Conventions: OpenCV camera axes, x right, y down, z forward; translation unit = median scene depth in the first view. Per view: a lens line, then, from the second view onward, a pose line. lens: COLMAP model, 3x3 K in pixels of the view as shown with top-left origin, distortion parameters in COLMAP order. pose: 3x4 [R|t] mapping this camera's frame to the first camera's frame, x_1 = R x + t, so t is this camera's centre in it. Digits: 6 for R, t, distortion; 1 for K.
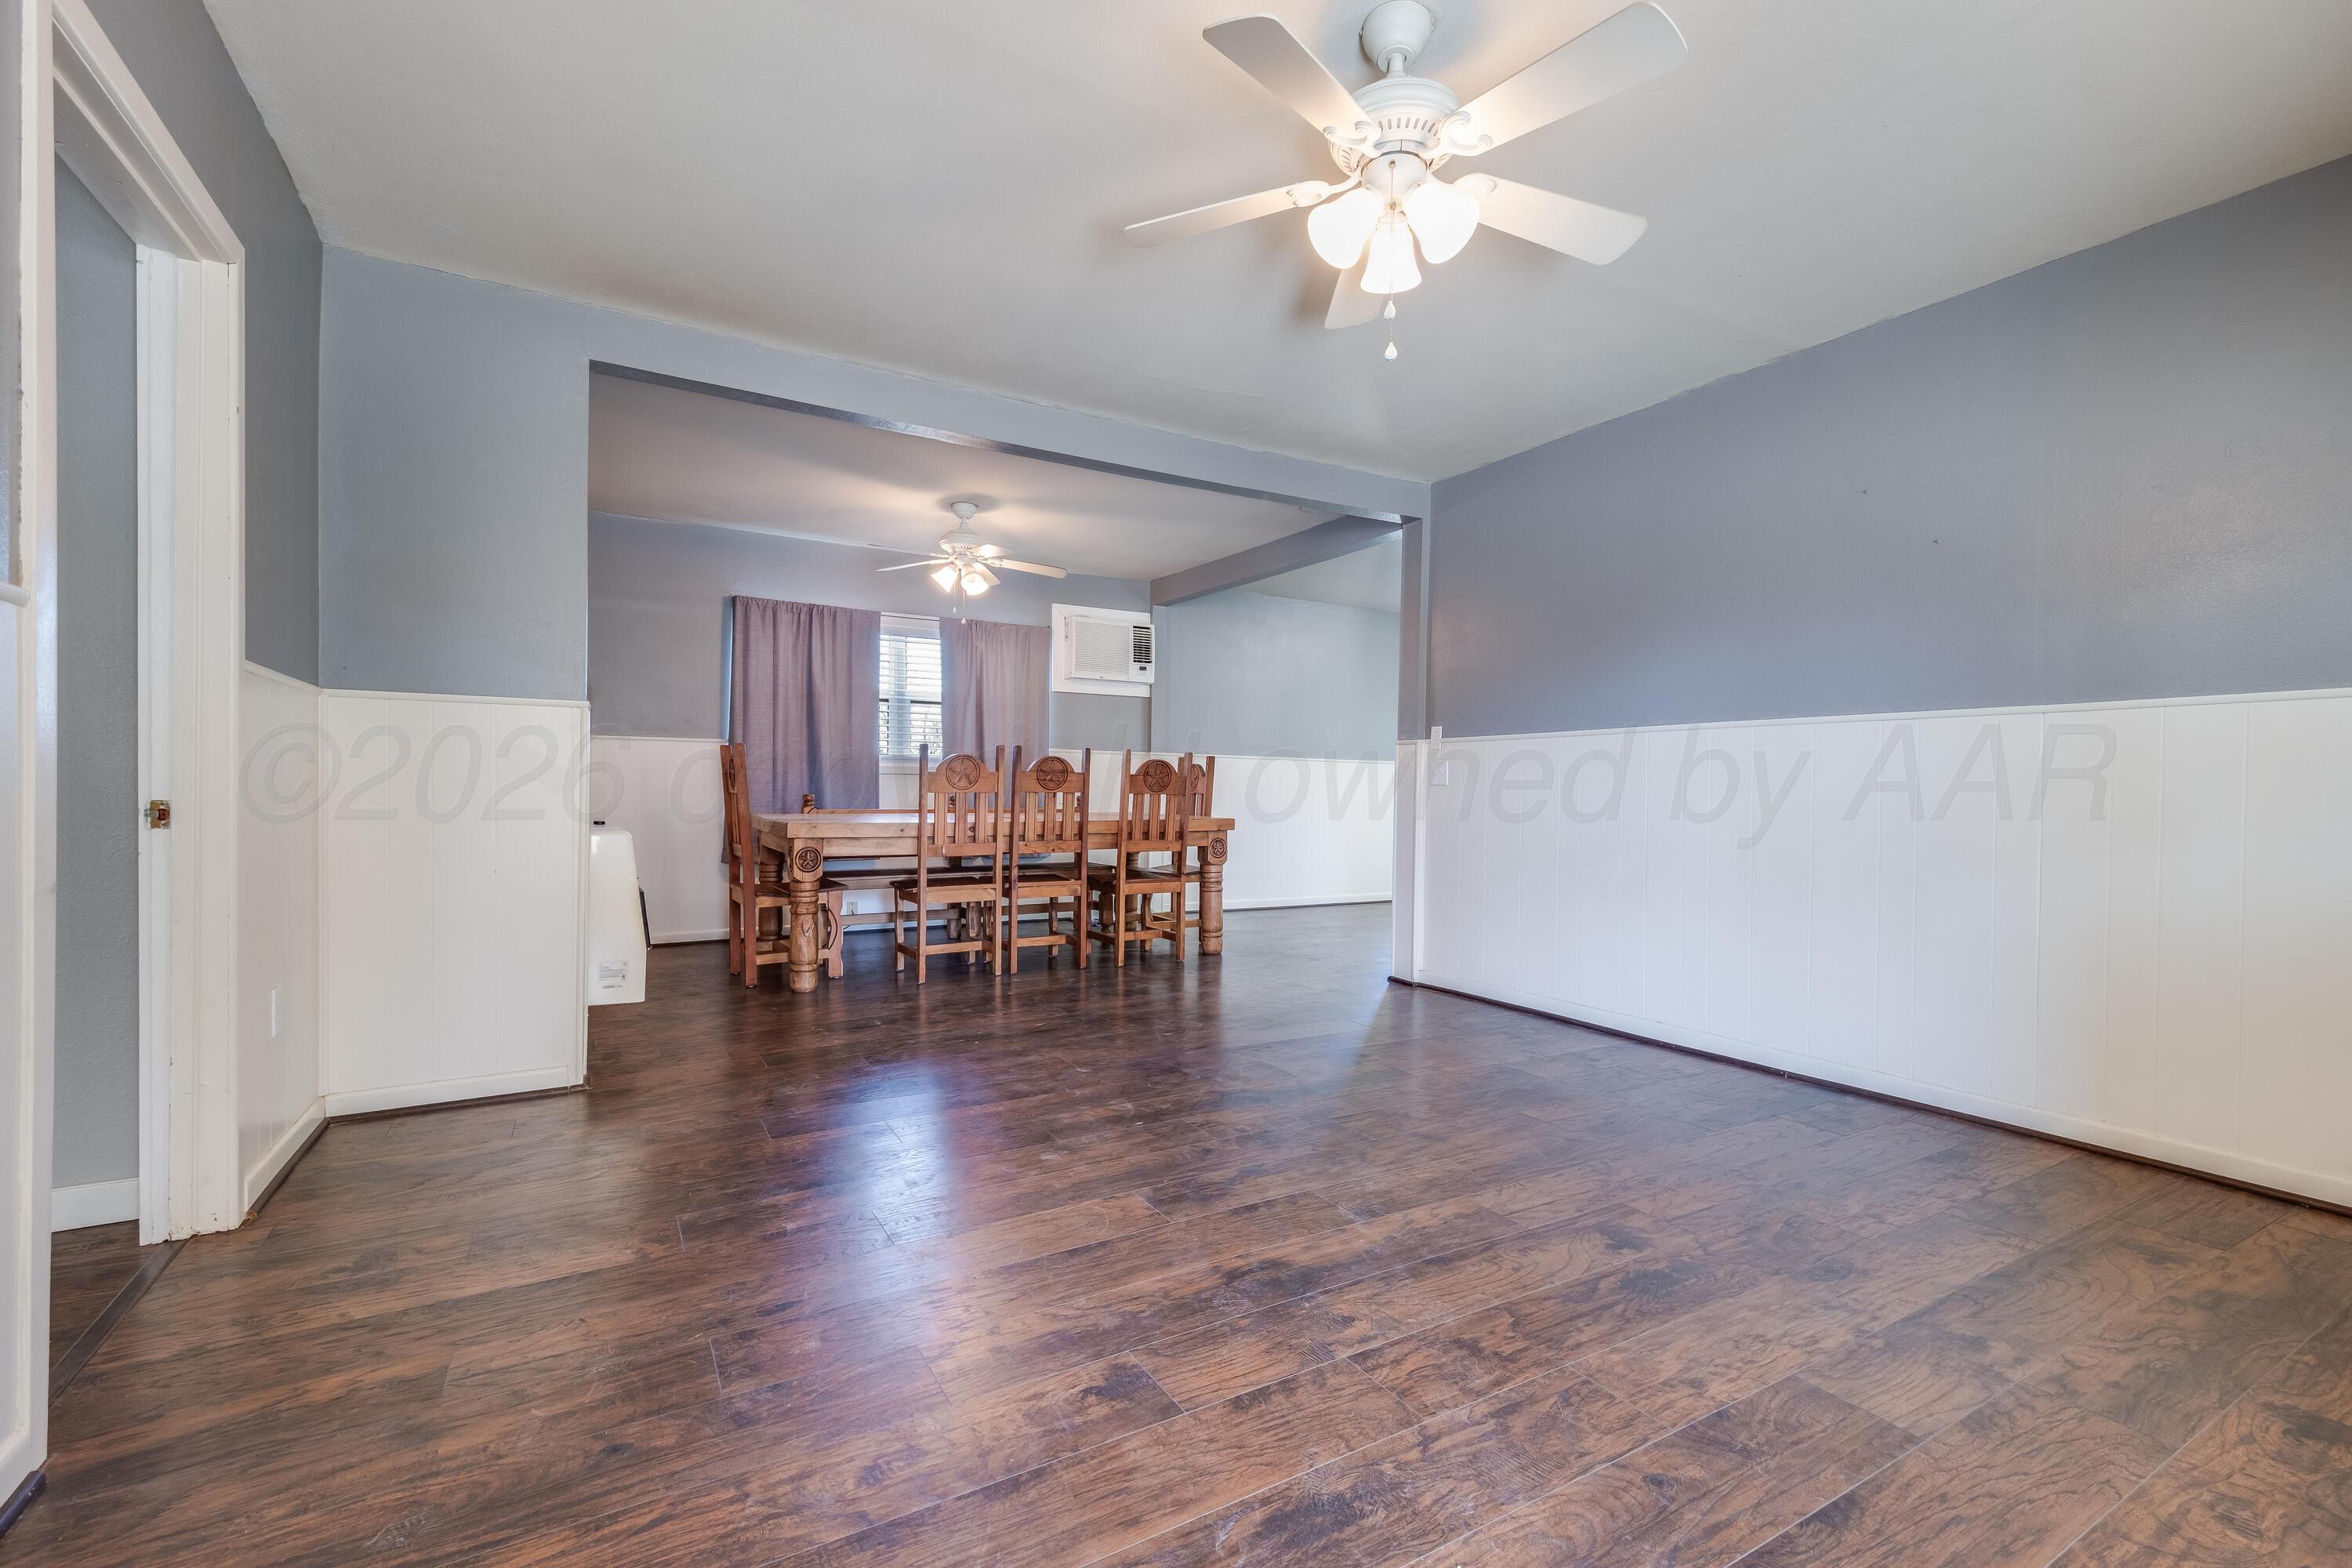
lens RADIAL K [[998.8, 0, 1175.9], [0, 998.8, 793.2], [0, 0, 1]] dist [0.001129, 0.000059]
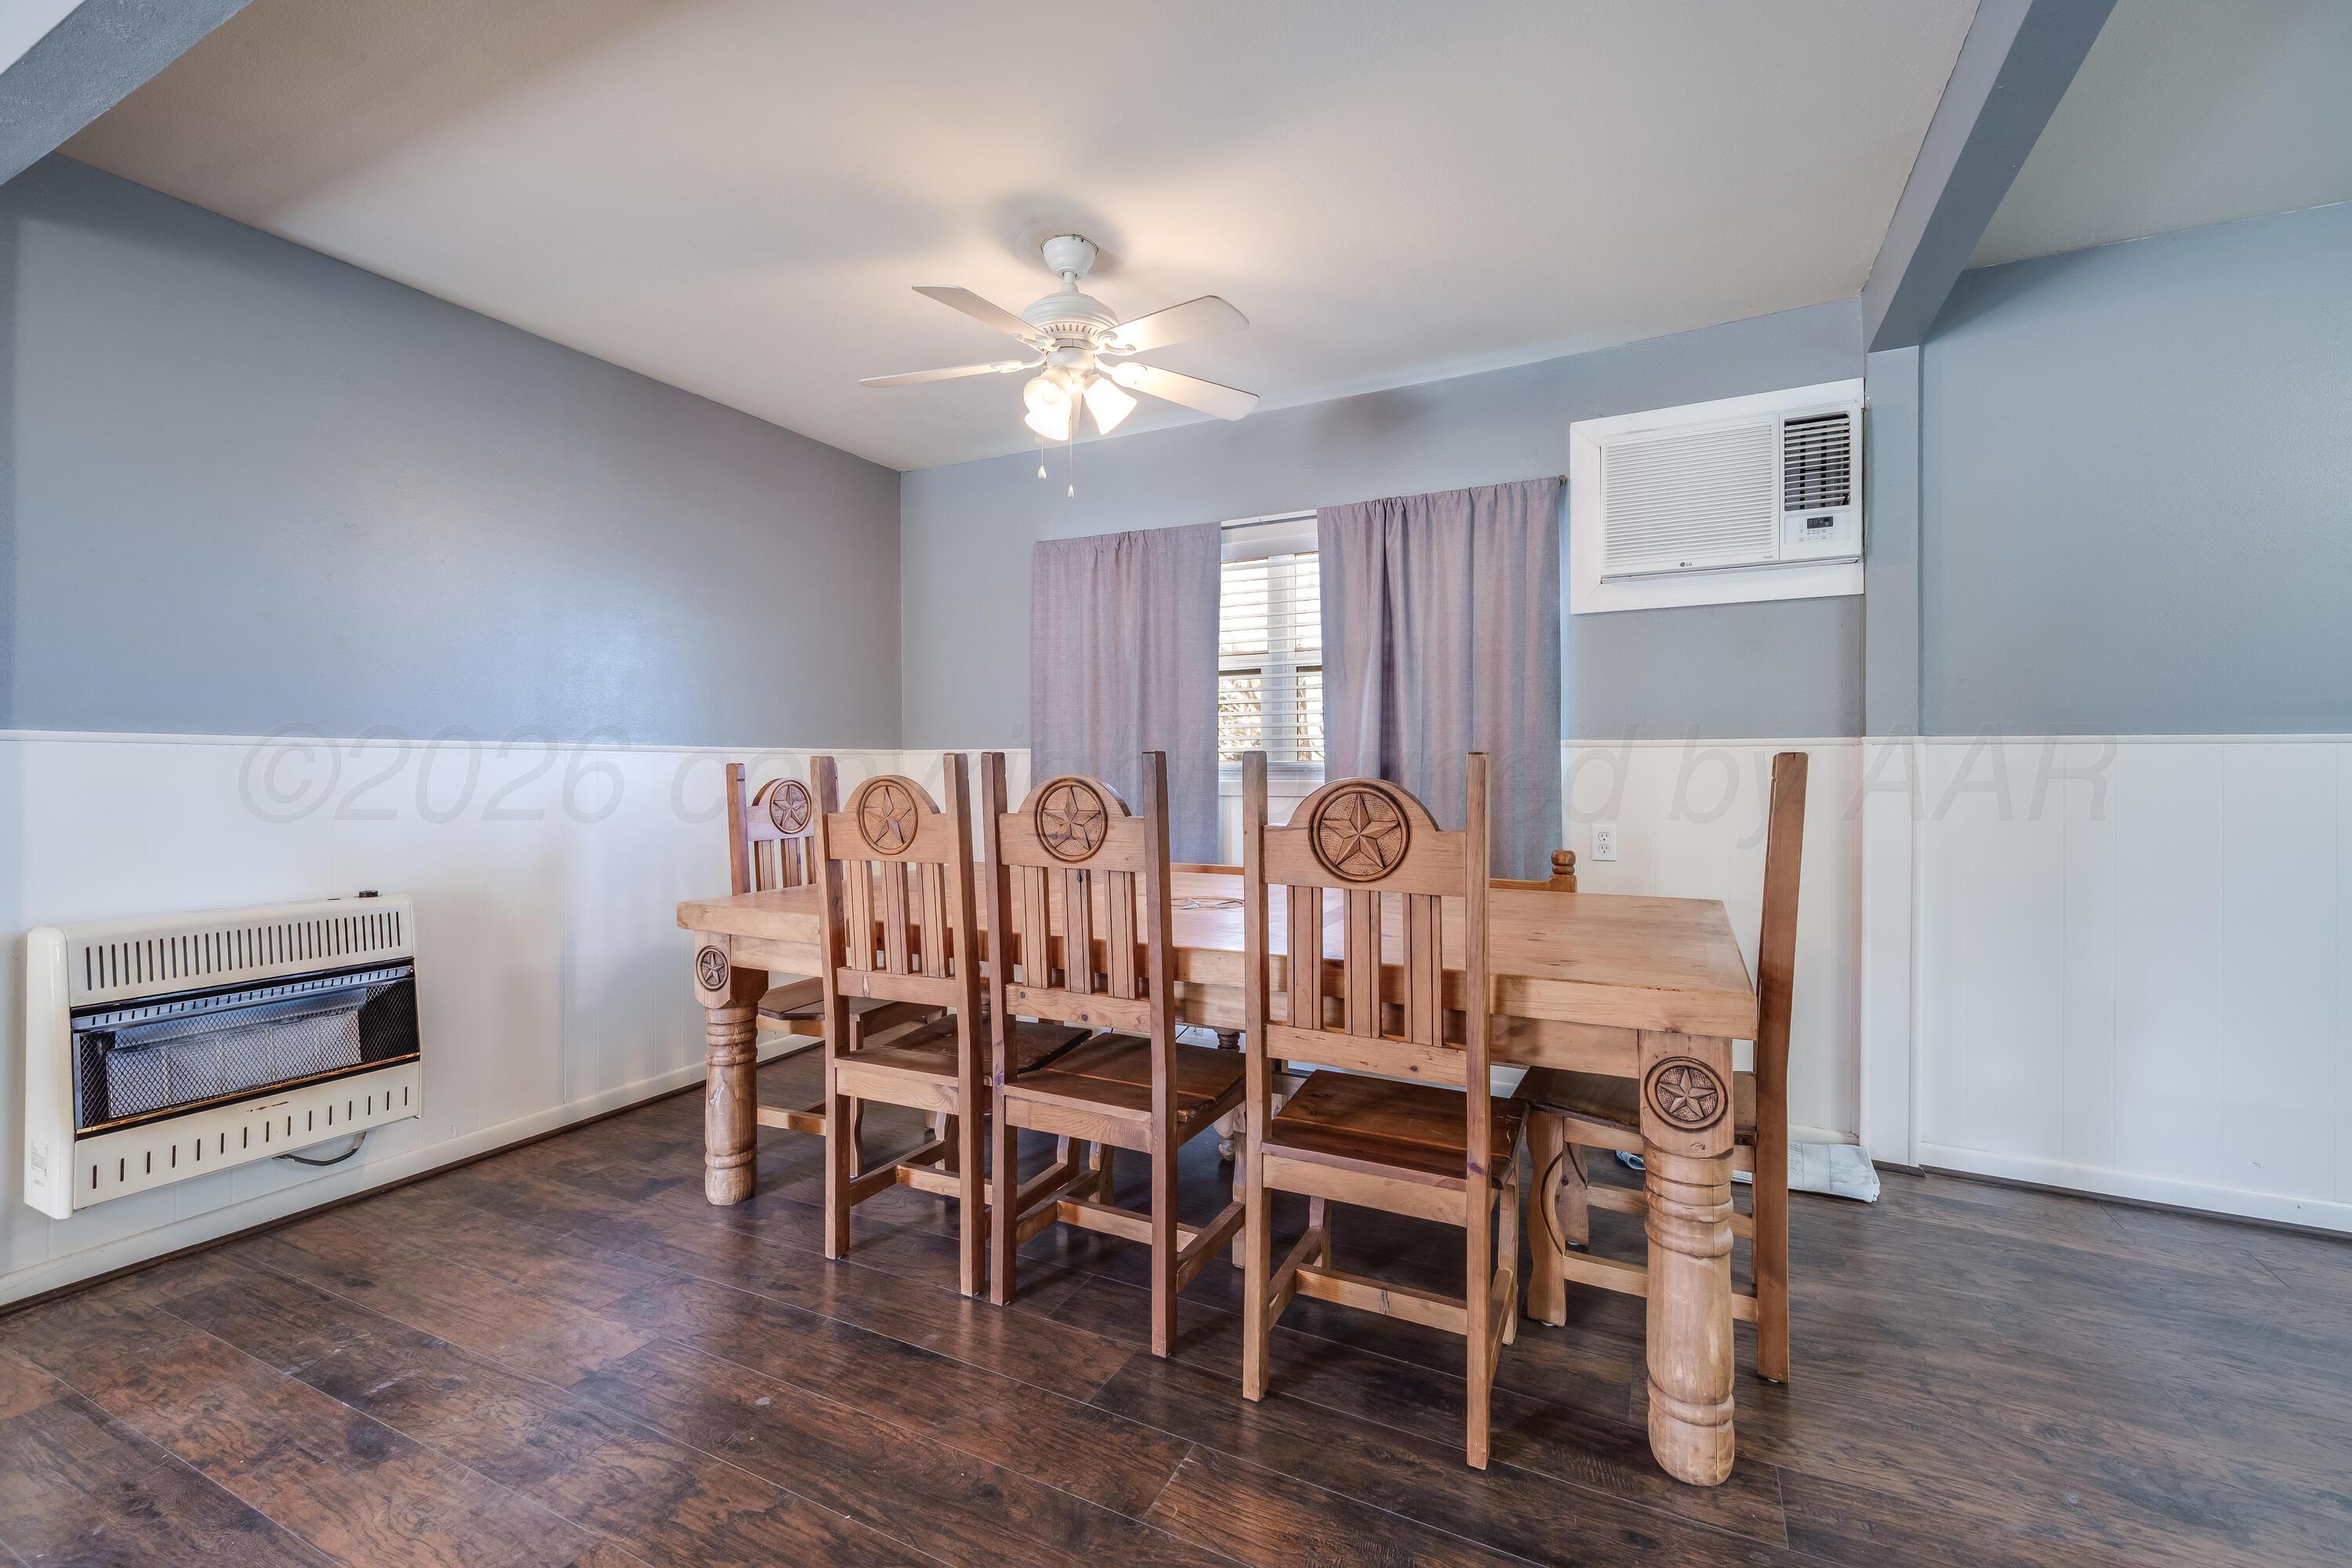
lens RADIAL K [[998.8, 0, 1175.9], [0, 998.8, 793.2], [0, 0, 1]] dist [0.001129, 0.000059]
pose [[0.548073, 0.006044, -0.836409, 0.168131], [0.009918, 0.999857, 0.013724, -0.029219], [0.836372, -0.015817, 0.547934, 0.621884]]
